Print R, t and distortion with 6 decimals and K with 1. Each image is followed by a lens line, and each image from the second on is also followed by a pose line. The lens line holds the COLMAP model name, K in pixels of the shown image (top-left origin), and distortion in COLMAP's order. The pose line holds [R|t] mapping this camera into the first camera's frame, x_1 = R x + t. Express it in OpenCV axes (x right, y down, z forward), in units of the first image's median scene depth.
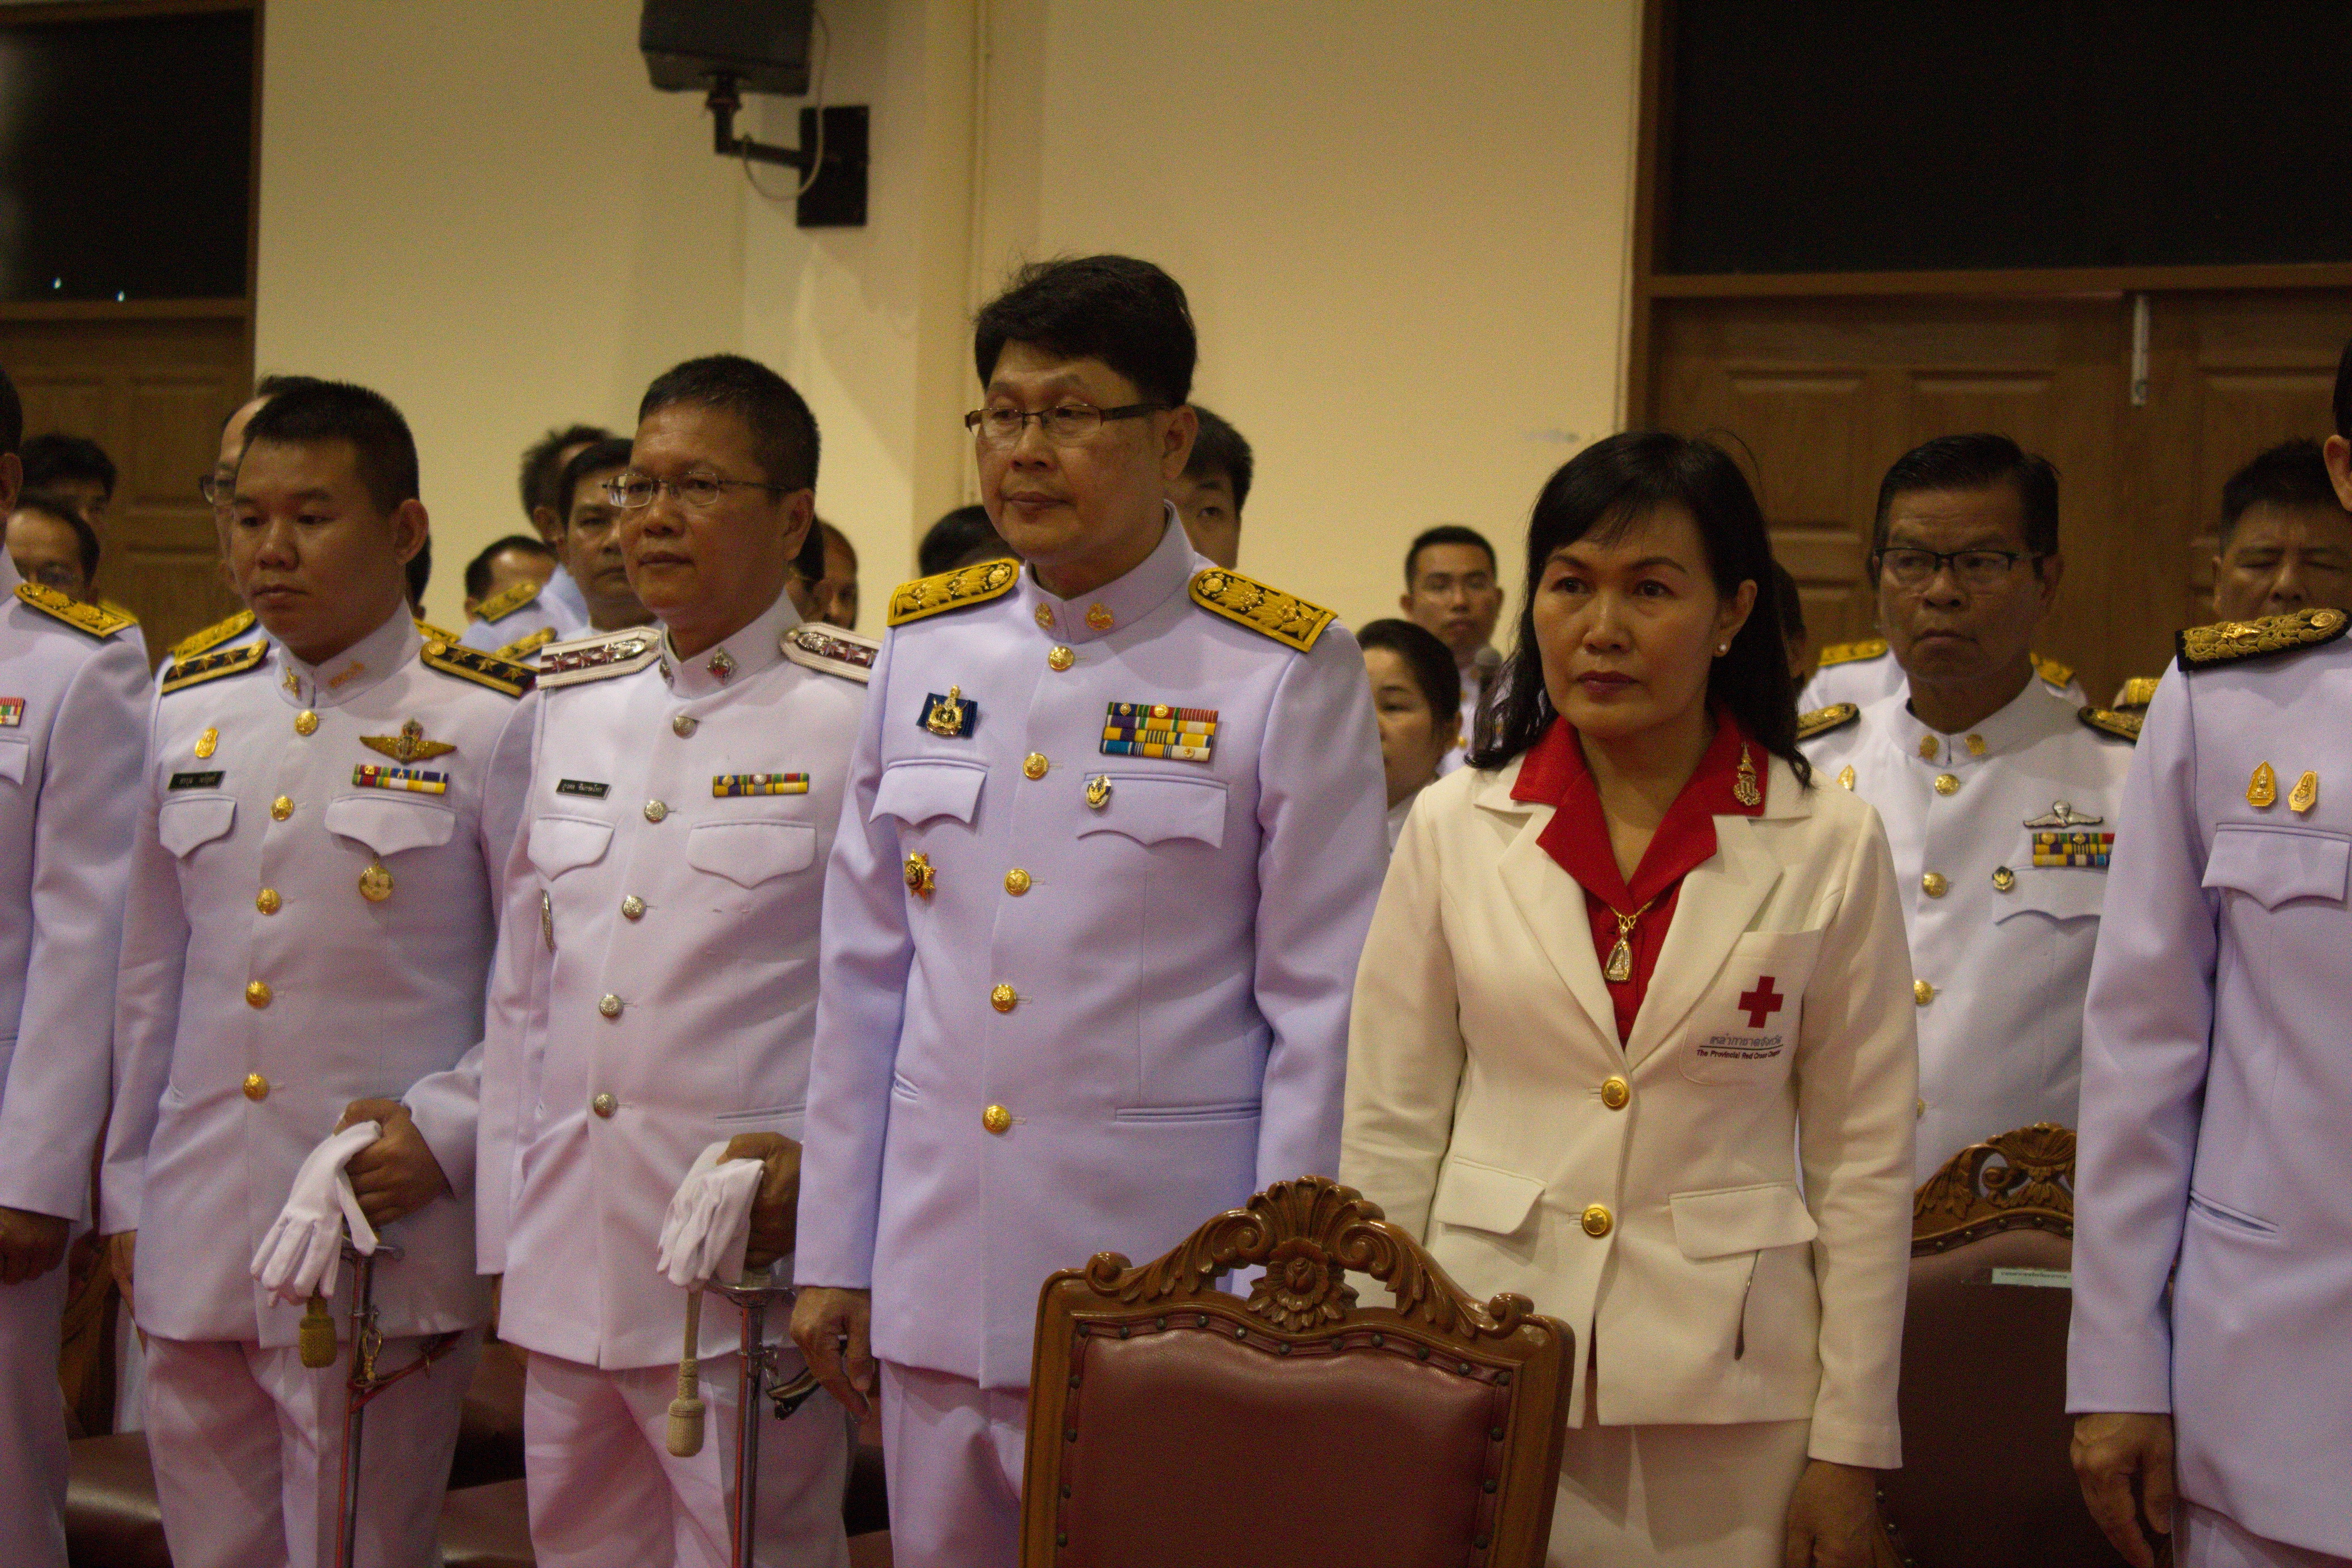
lens RADIAL K [[4665.9, 0, 1175.7], [0, 4665.9, 775.1], [0, 0, 1]] dist [0.076150, 0.000000]
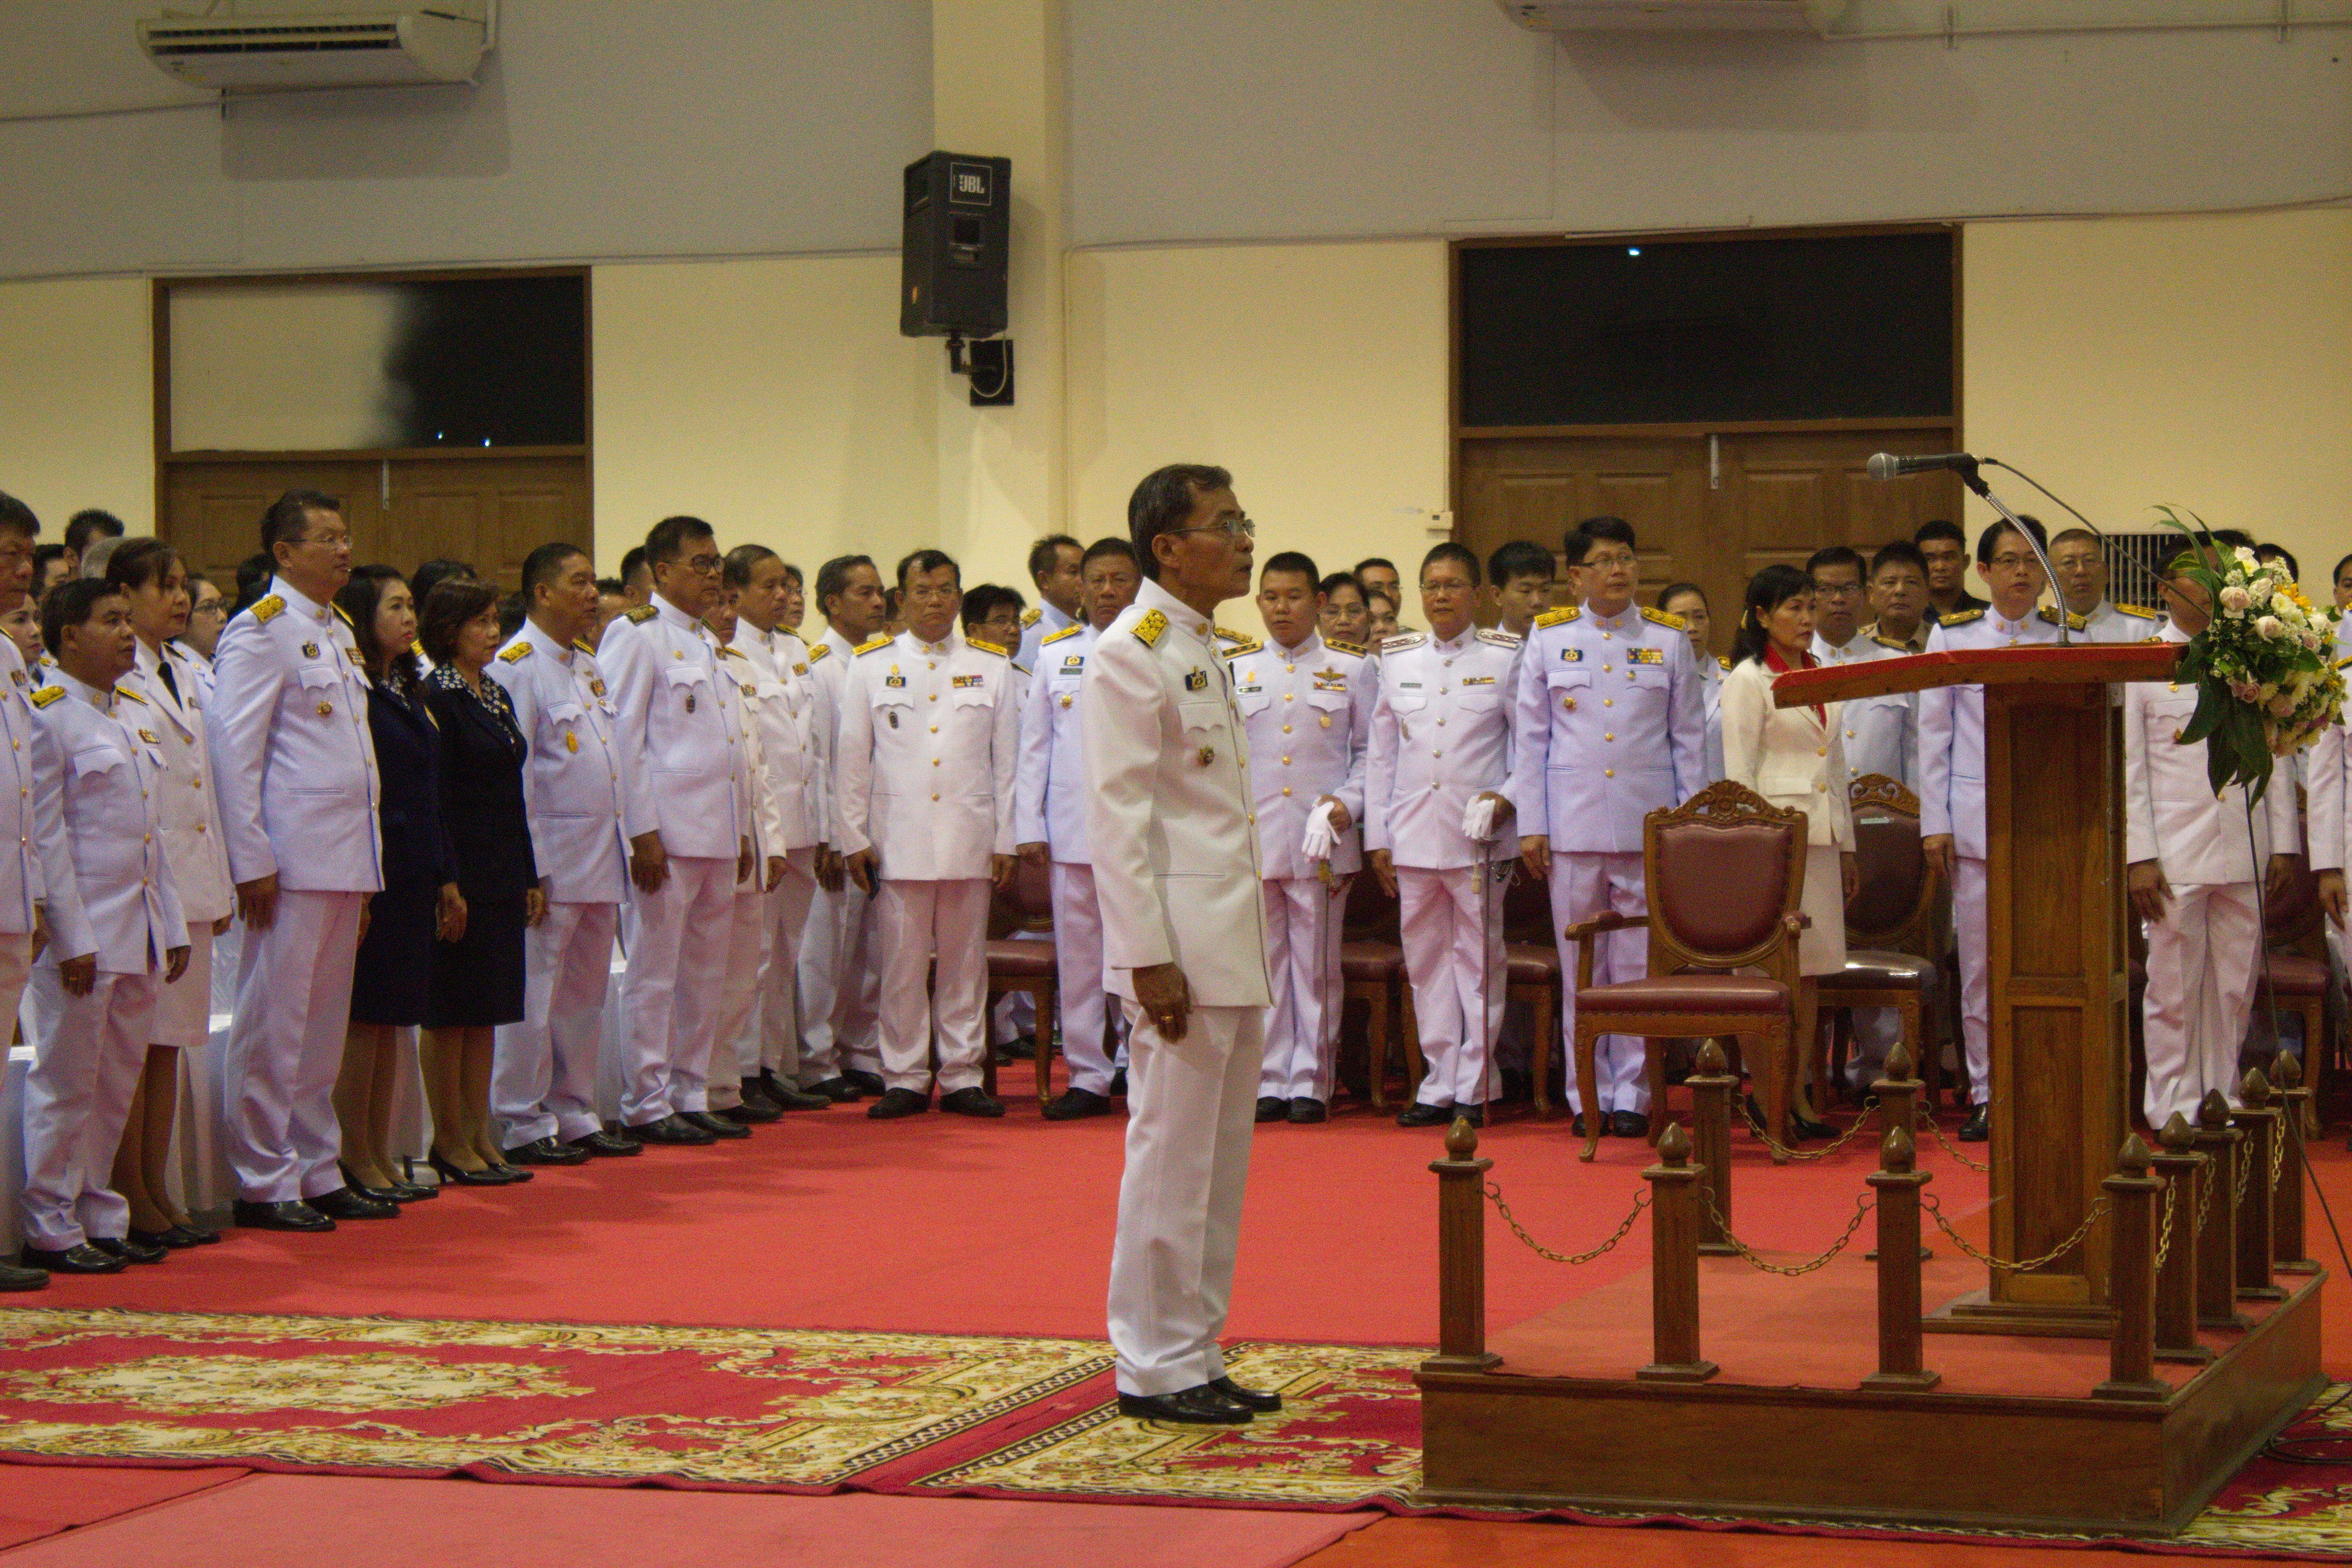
lens RADIAL K [[5901.1, 0, 1137.7], [0, 5901.1, 680.1], [0, 0, 1]] dist [0.140627, 0.000000]
pose [[0.972641, -0.043346, 0.228235, -1.201237], [0.045847, 0.998932, -0.005665, 0.013427], [-0.227746, 0.015974, 0.973589, -2.758190]]
